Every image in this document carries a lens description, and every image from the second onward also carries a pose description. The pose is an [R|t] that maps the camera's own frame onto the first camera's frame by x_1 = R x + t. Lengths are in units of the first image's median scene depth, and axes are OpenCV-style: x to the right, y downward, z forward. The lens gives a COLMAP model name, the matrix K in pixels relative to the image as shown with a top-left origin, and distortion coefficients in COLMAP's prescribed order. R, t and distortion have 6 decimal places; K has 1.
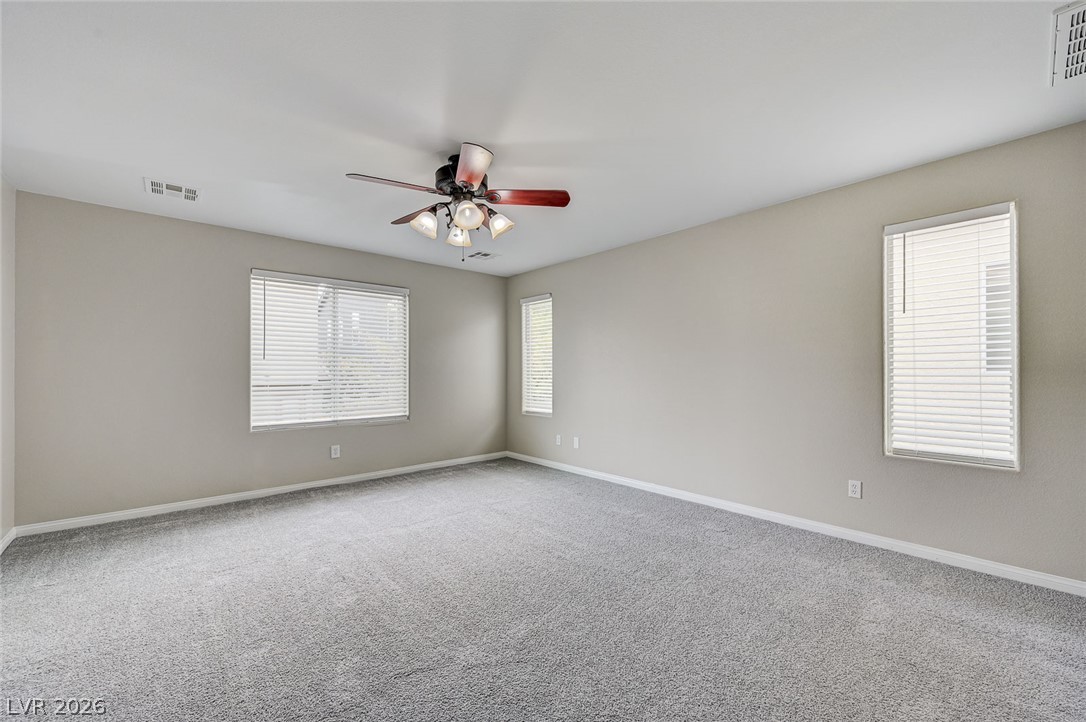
lens RADIAL K [[431.3, 0, 545.7], [0, 431.3, 369.0], [0, 0, 1]] dist [-0.002932, 0.000016]
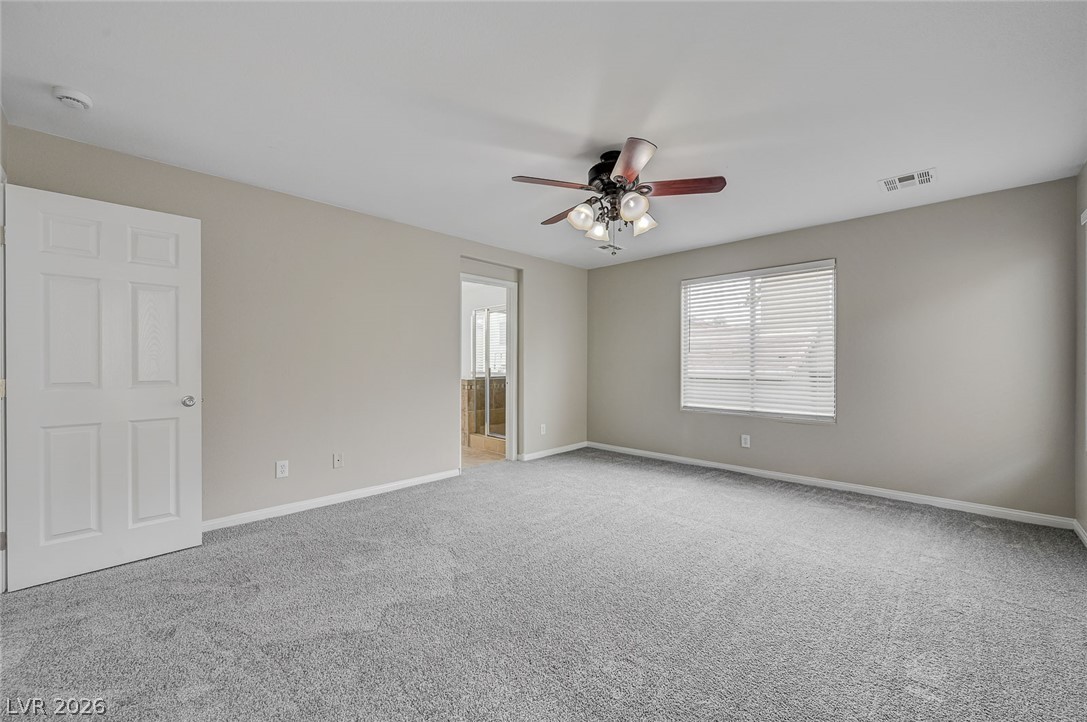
lens RADIAL K [[431.6, 0, 550.1], [0, 431.6, 361.3], [0, 0, 1]] dist [-0.002932, 0.000016]
pose [[0.076737, 0.002673, -0.997048, 0.512733], [0.009374, 0.999950, 0.003403, -0.005673], [0.997007, -0.009608, 0.076708, 0.477802]]
